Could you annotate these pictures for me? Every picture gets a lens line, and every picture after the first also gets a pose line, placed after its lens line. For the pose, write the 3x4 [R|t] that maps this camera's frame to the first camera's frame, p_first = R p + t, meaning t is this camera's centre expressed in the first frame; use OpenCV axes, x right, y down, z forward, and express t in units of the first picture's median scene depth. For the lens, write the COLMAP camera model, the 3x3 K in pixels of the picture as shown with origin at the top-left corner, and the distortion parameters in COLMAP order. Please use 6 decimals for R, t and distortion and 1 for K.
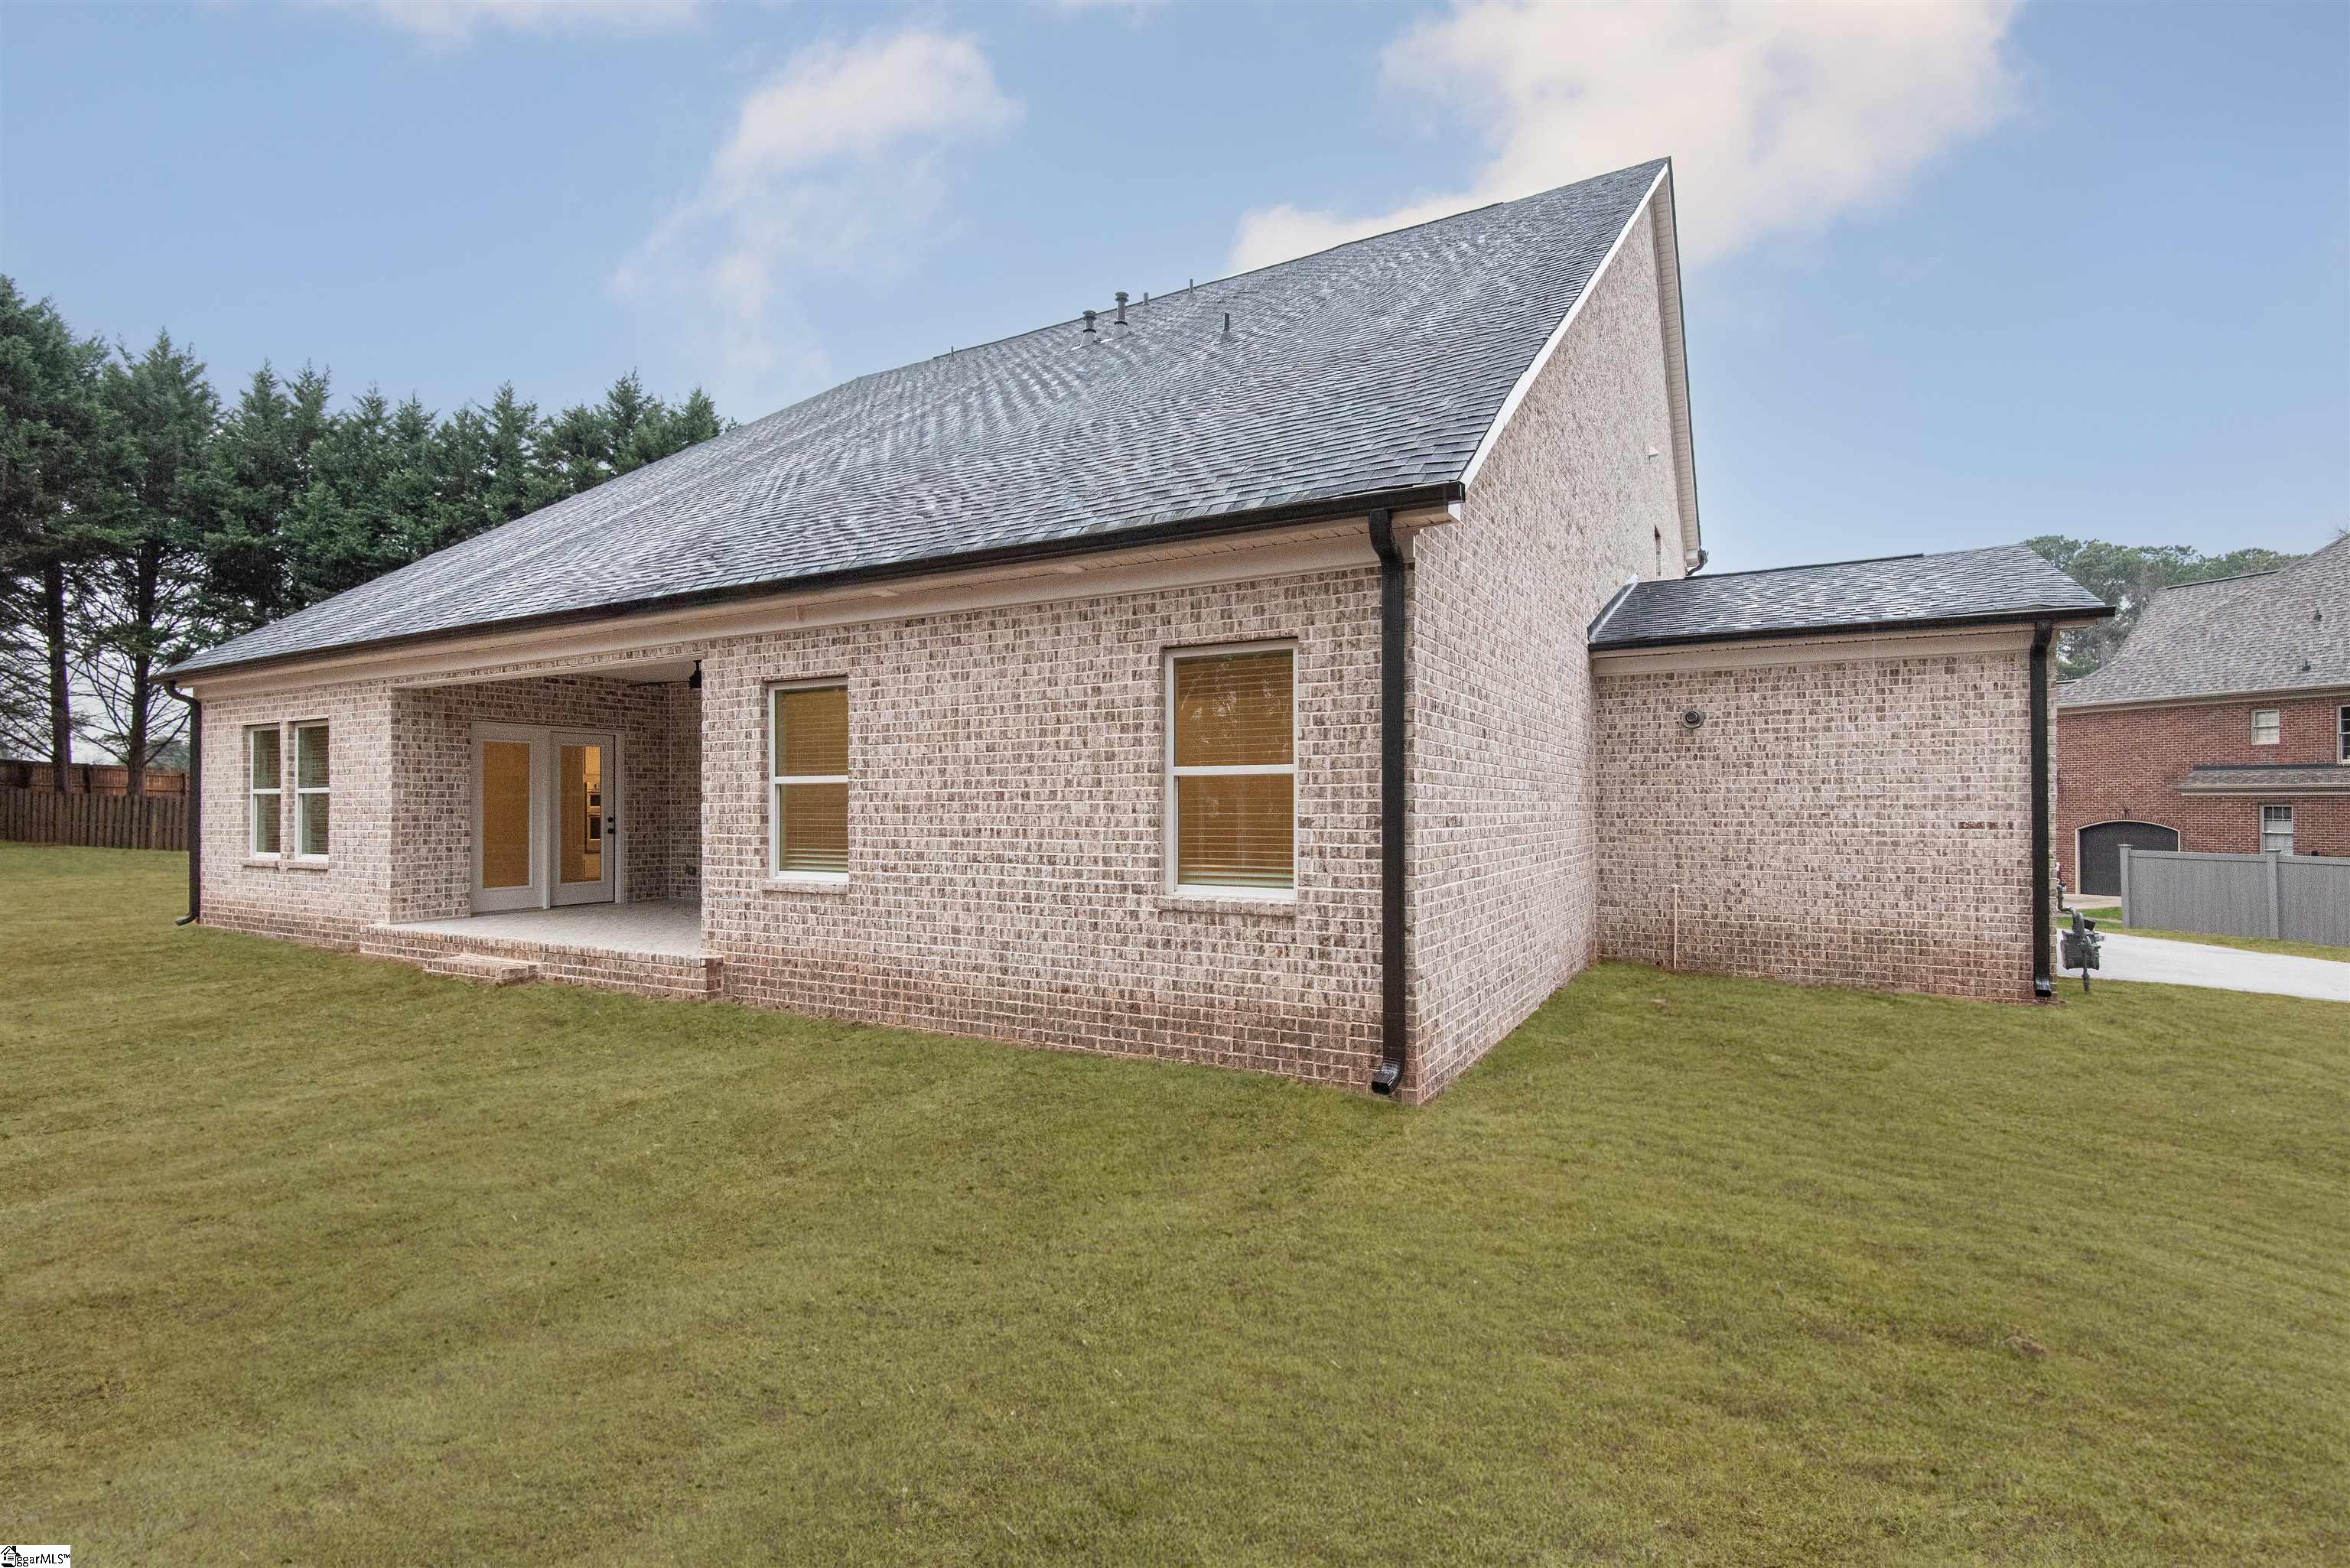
lens RADIAL K [[1143.9, 0, 1172.7], [0, 1143.9, 782.0], [0, 0, 1]] dist [0.007072, -0.000114]
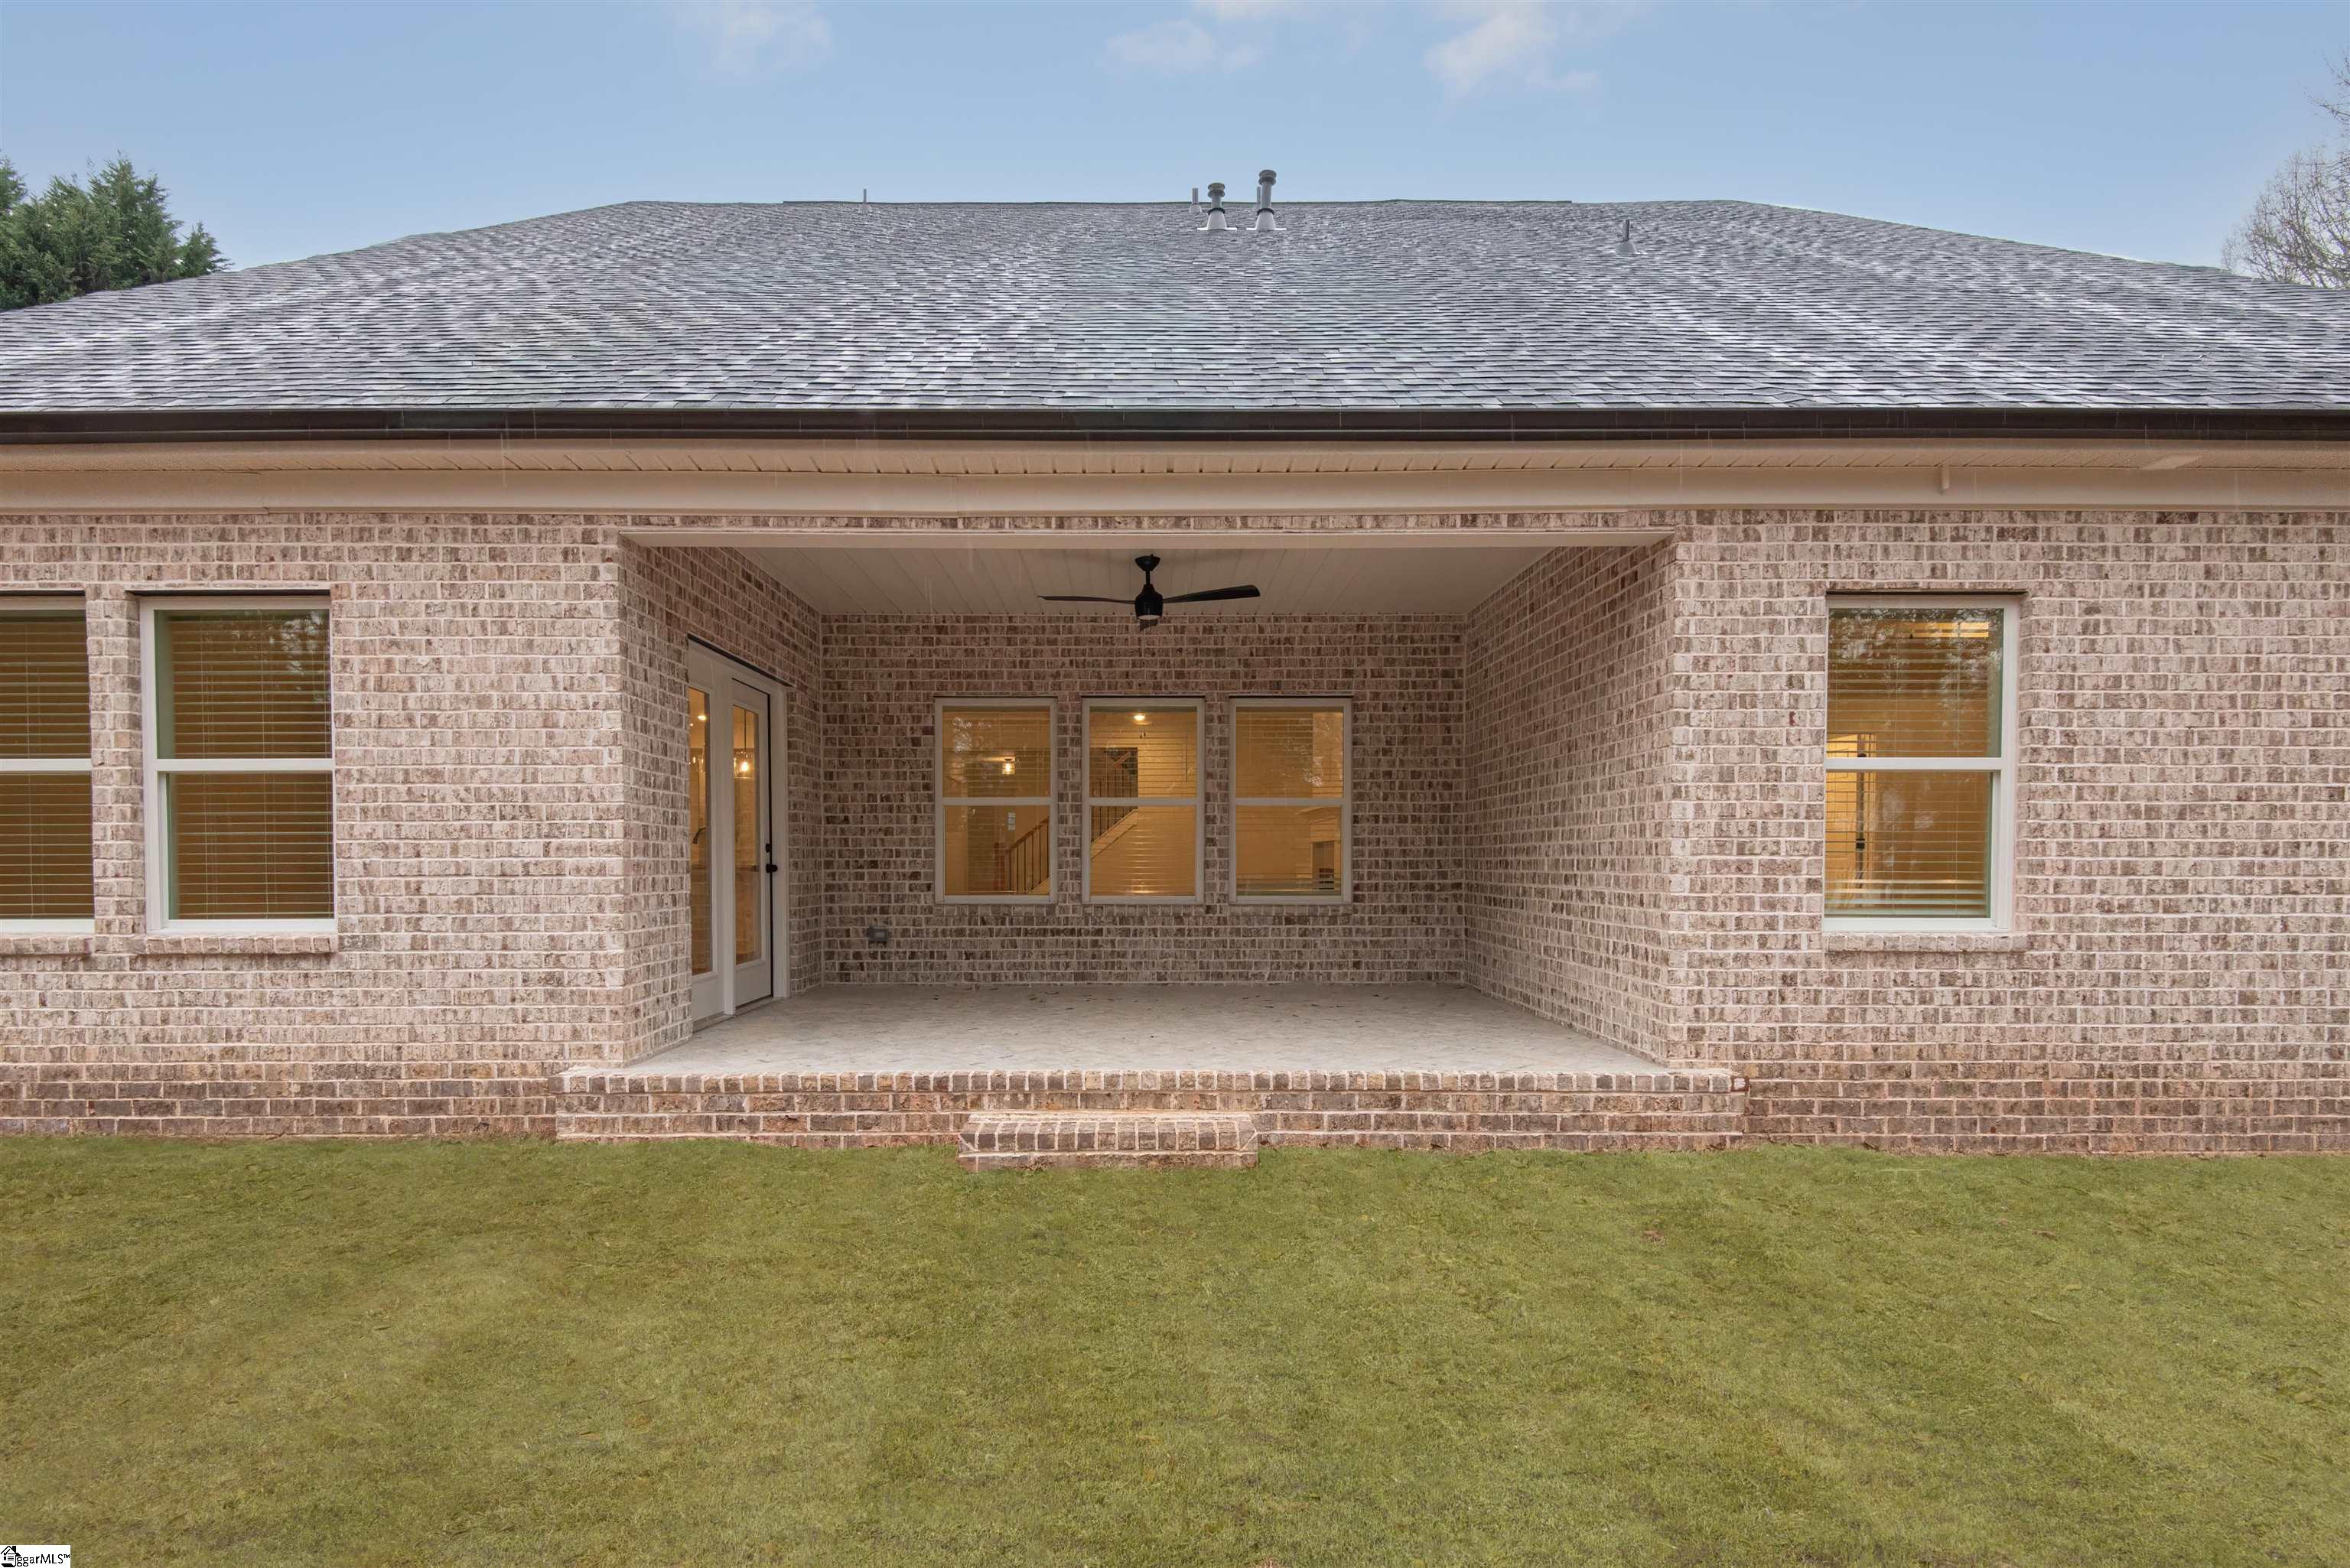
lens RADIAL K [[1369.2, 0, 1111.7], [0, 1369.2, 843.6], [0, 0, 1]] dist [0.009907, -0.010976]
pose [[0.869206, -0.005898, 0.494416, -1.072547], [-0.015018, 0.999153, 0.038322, 0.019575], [-0.494223, -0.040735, 0.868380, 0.604728]]
